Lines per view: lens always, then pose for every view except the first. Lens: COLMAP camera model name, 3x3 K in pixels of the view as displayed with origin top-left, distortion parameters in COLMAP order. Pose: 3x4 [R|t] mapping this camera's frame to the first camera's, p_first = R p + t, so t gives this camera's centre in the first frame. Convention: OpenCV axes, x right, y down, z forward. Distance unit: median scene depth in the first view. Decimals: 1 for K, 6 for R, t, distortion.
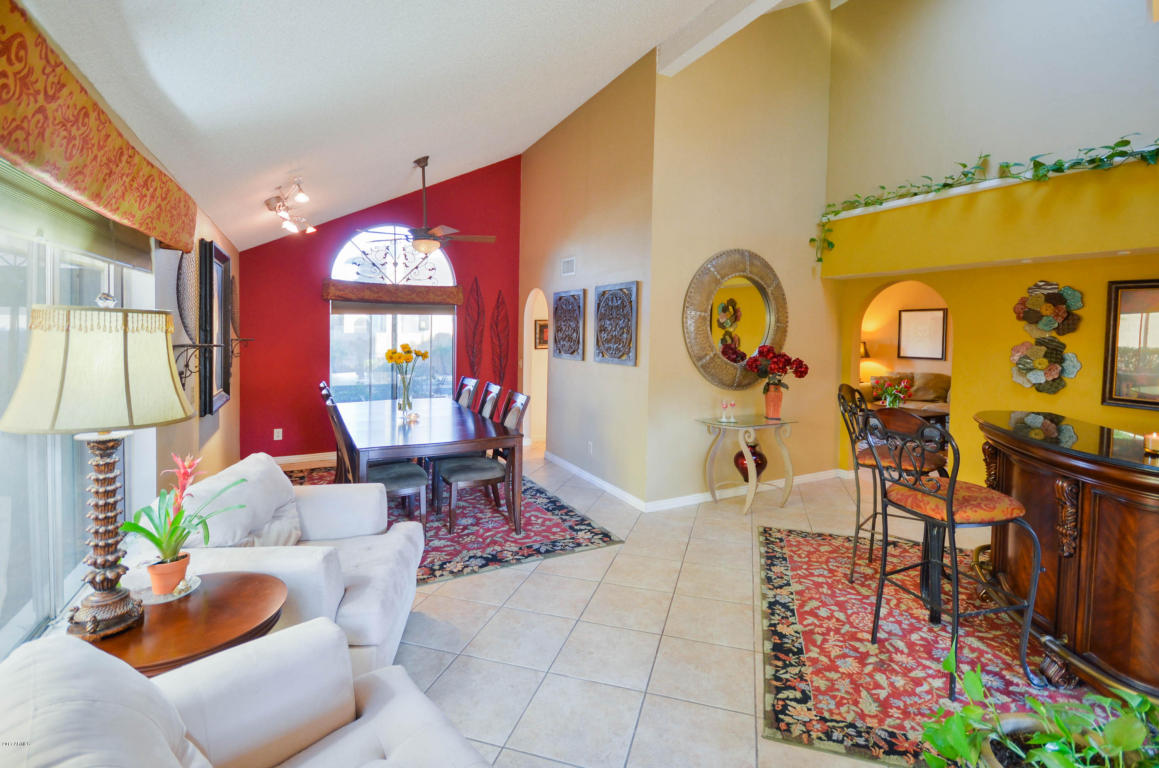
lens RADIAL K [[537.6, 0, 593.9], [0, 537.6, 332.3], [0, 0, 1]] dist [0.001717, -0.005264]
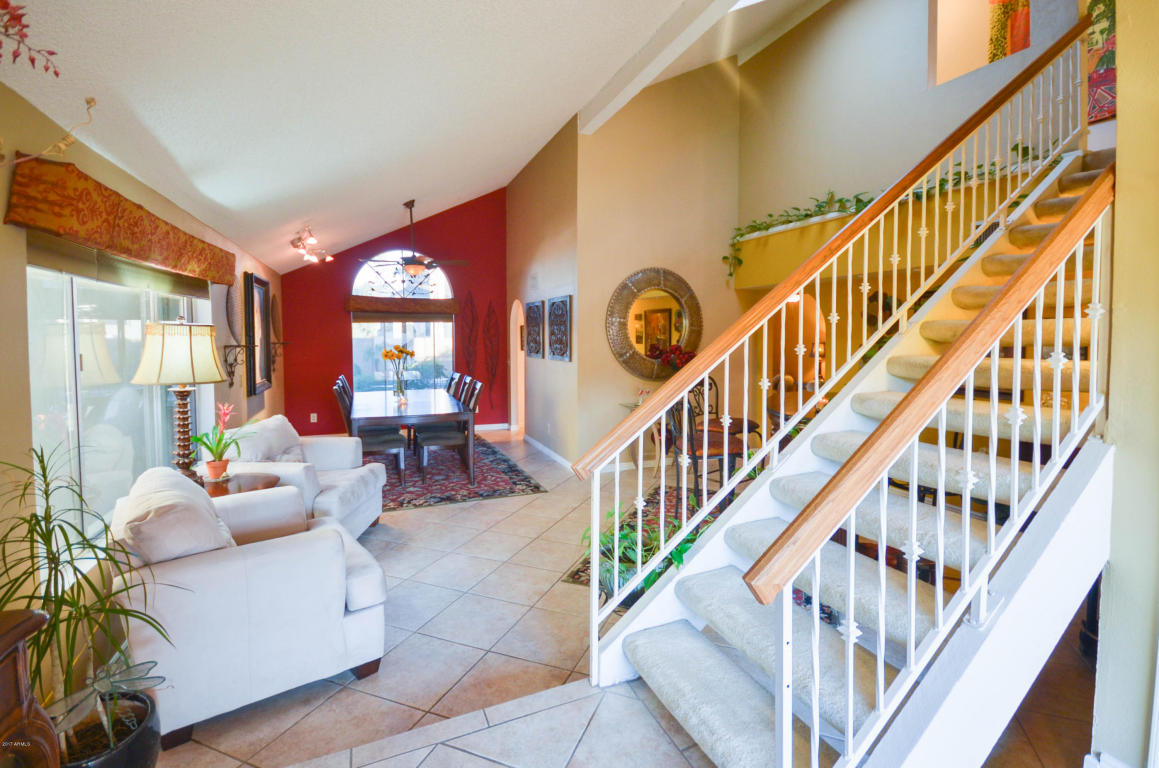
lens RADIAL K [[537.6, 0, 595.6], [0, 537.6, 348.7], [0, 0, 1]] dist [0.001717, -0.005264]
pose [[0.996000, -0.004823, -0.089225, 0.276931], [0.006779, 0.999743, 0.021627, 0.005572], [0.089098, -0.022145, 0.995777, -0.294594]]
